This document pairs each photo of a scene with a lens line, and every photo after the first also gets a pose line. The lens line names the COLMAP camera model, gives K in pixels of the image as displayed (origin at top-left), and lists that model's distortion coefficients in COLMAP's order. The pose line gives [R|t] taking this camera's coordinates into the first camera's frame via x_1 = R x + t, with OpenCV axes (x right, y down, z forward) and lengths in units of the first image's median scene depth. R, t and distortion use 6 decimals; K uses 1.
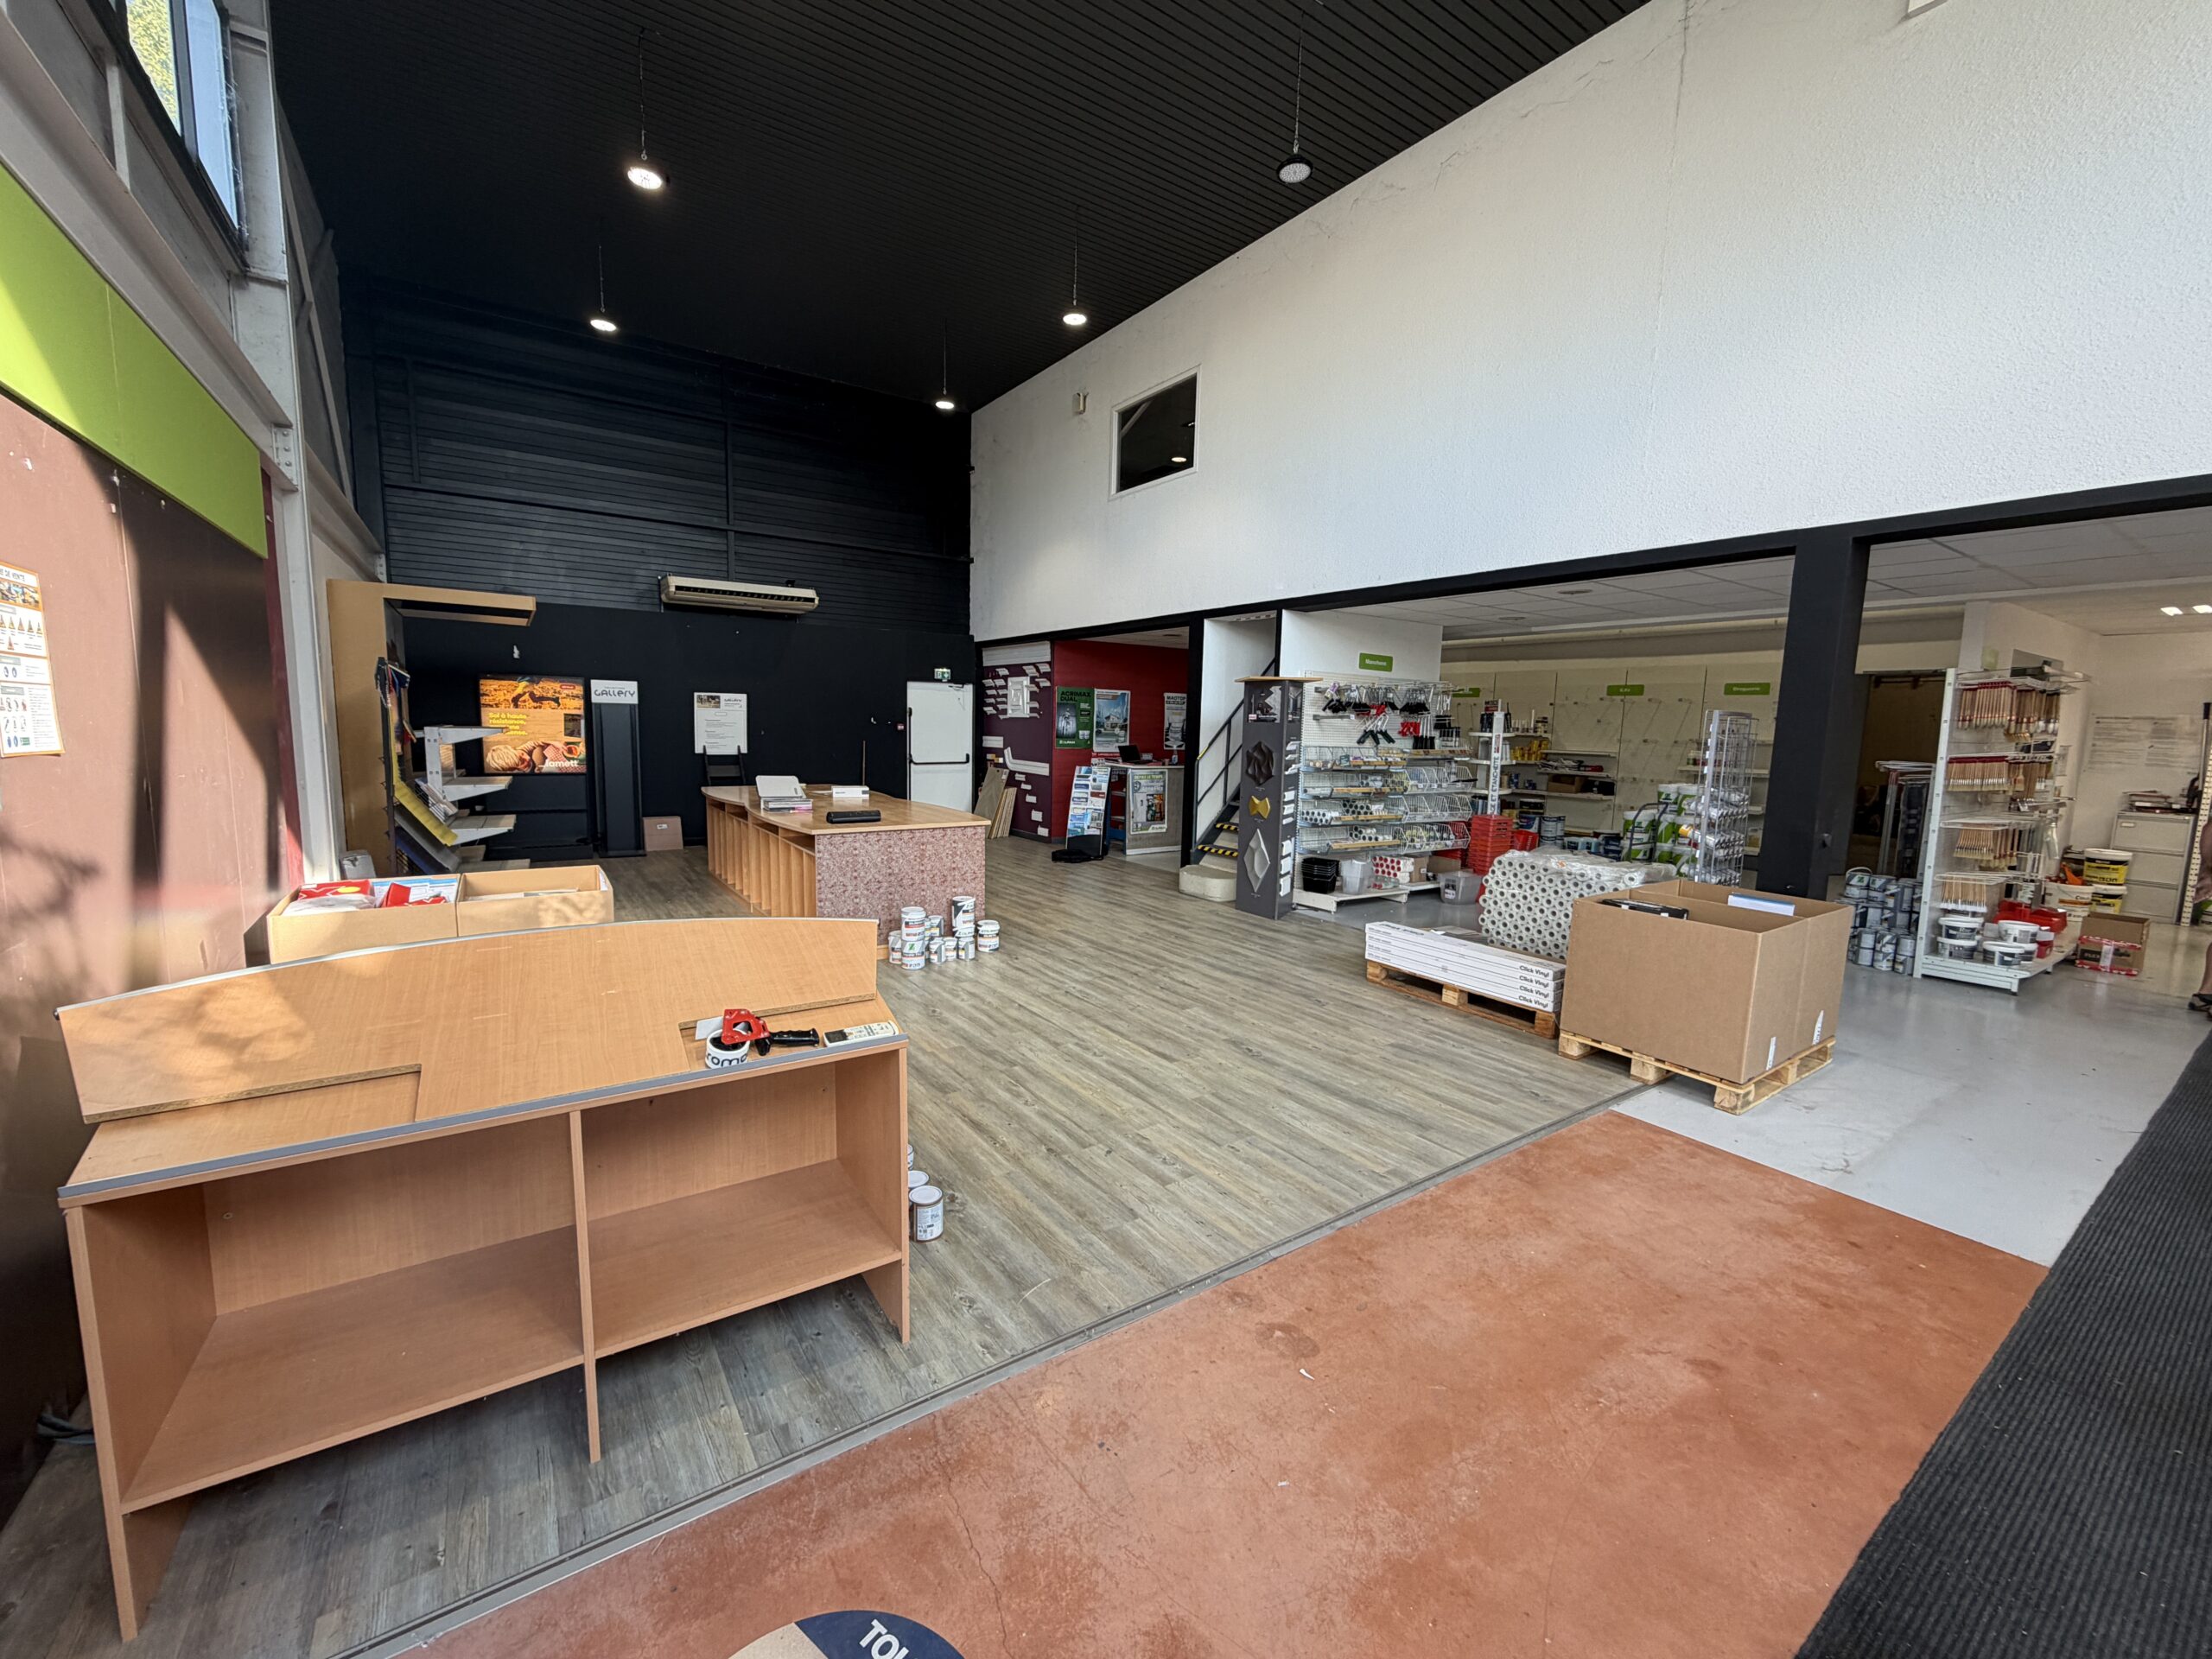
lens RADIAL K [[879.3, 0, 1104.5], [0, 879.3, 815.6], [0, 0, 1]] dist [0.001406, 0.000009]
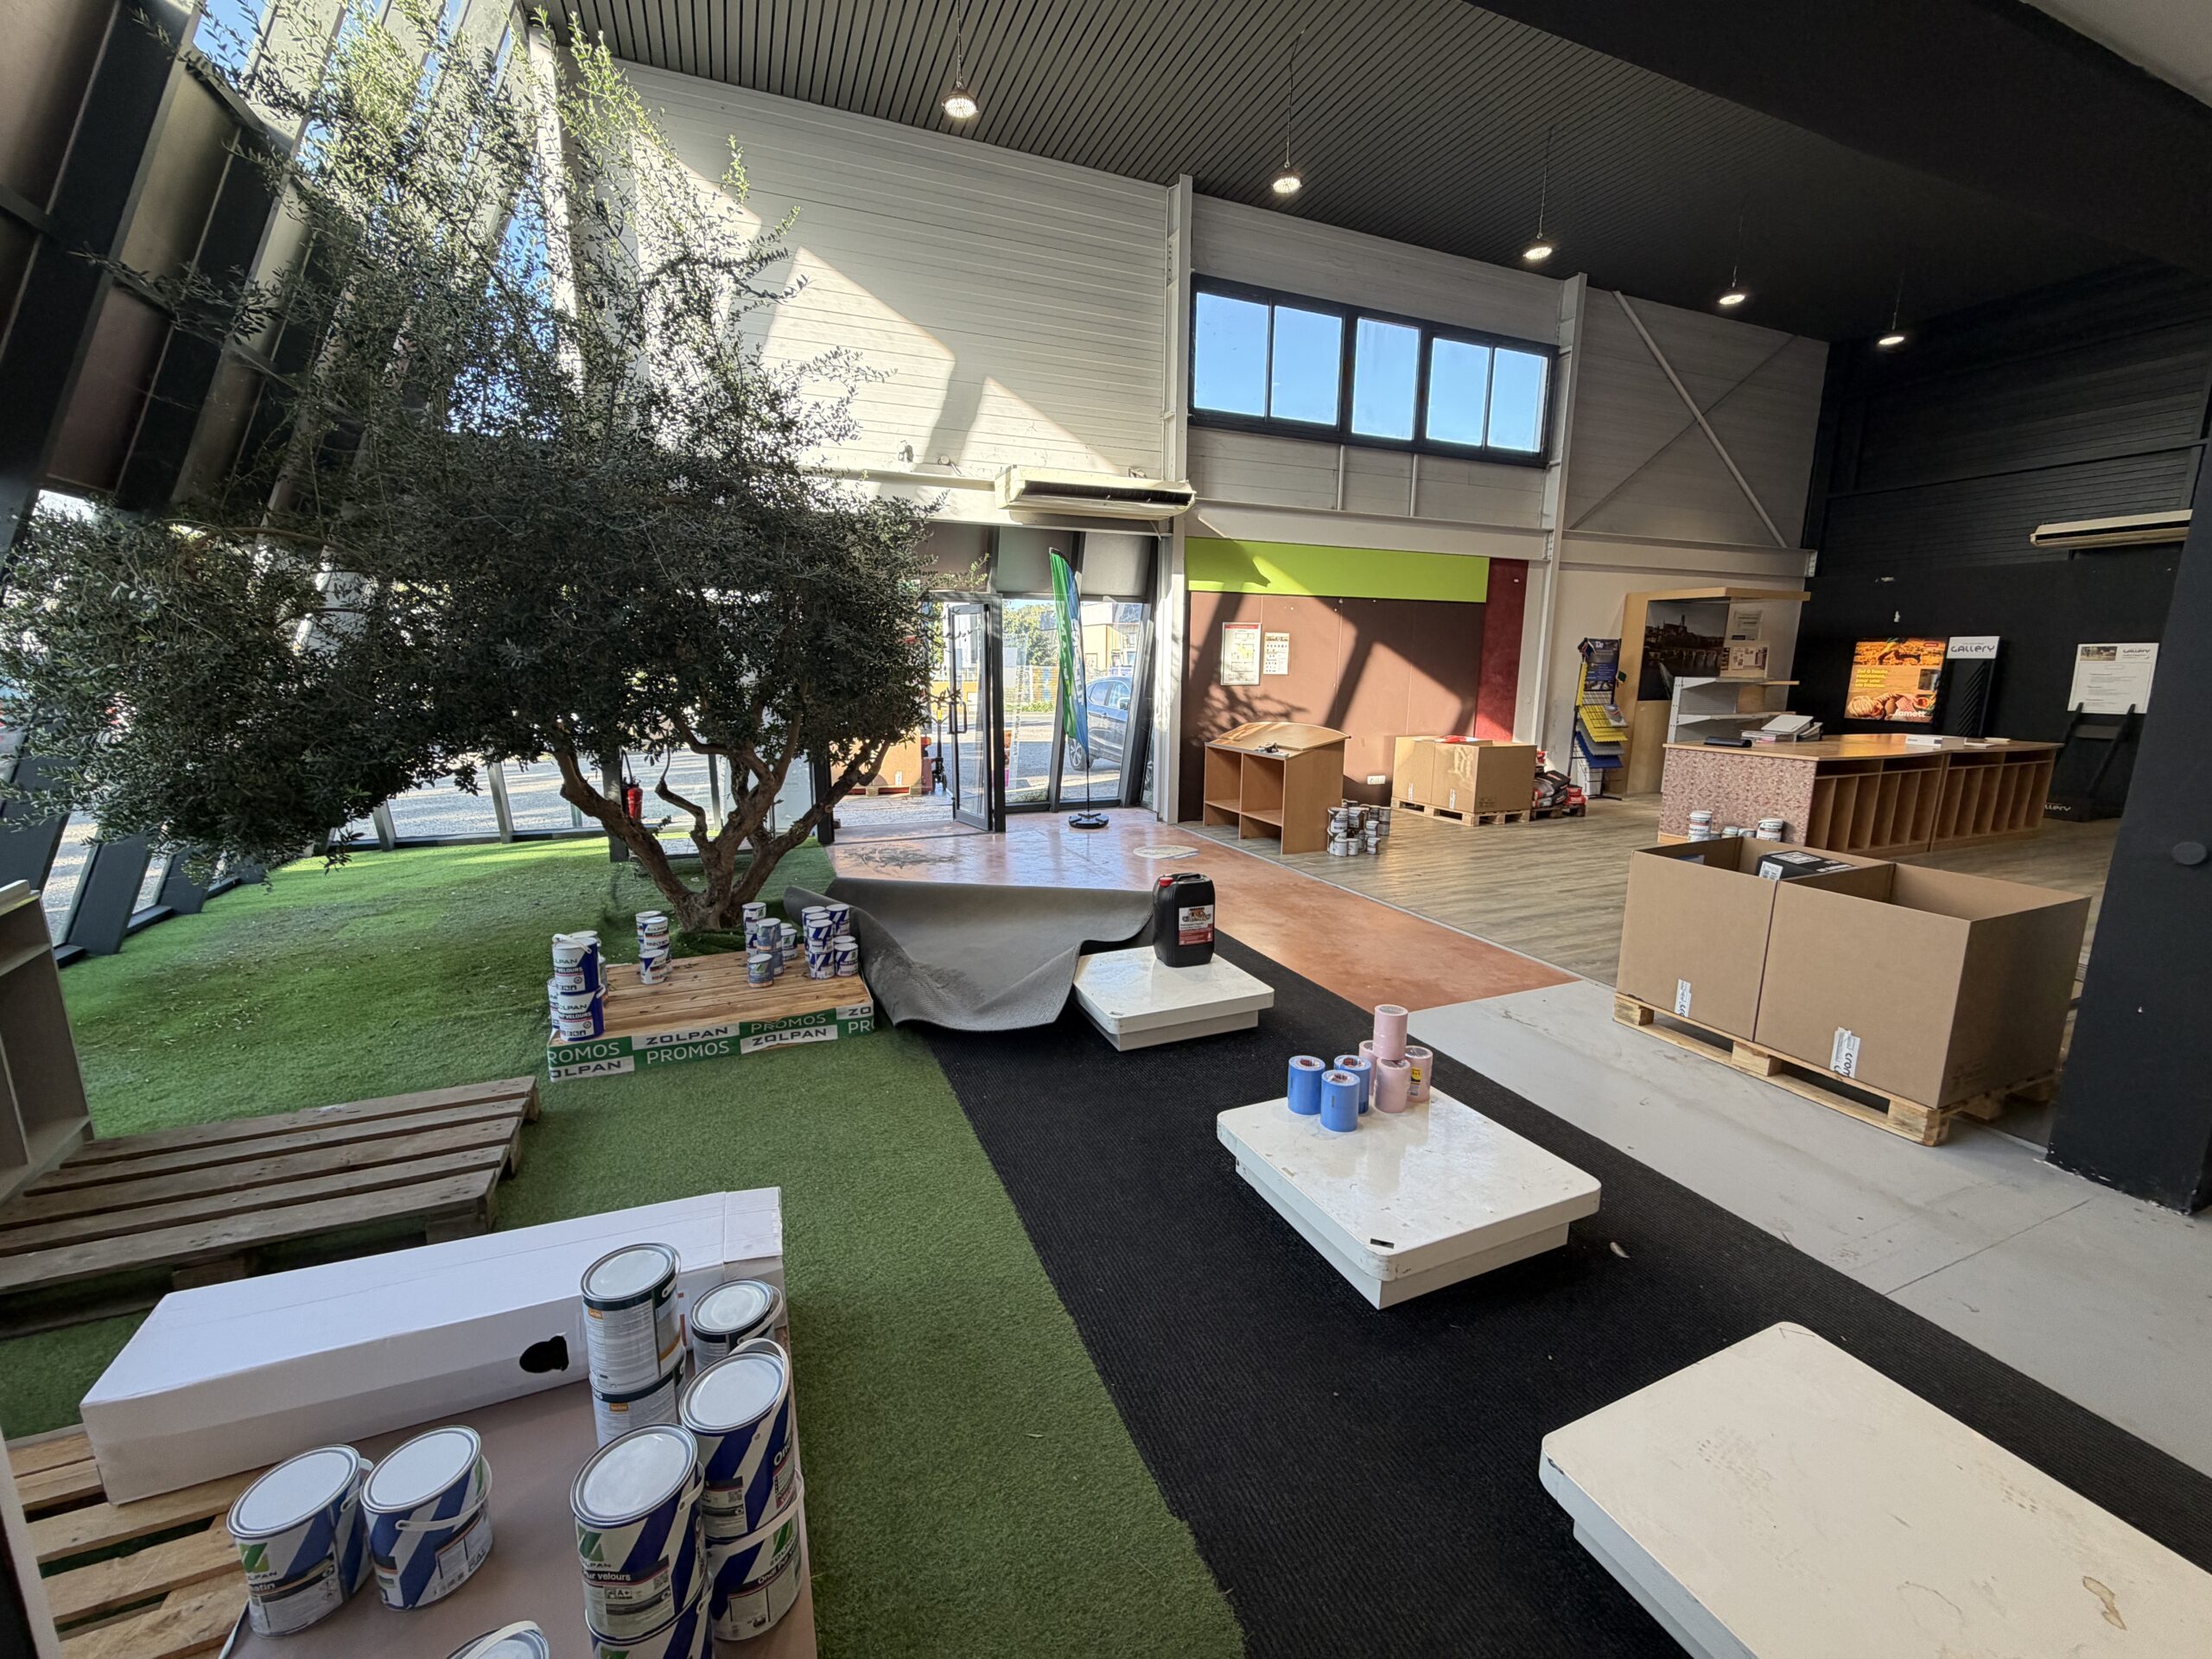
lens RADIAL K [[879.3, 0, 1105.0], [0, 879.3, 826.9], [0, 0, 1]] dist [0.001406, 0.000009]
pose [[-0.200615, 0.156754, -0.967048, 0.721563], [-0.113624, 0.976731, 0.181895, -0.005050], [0.973059, 0.146371, -0.178136, 0.217755]]
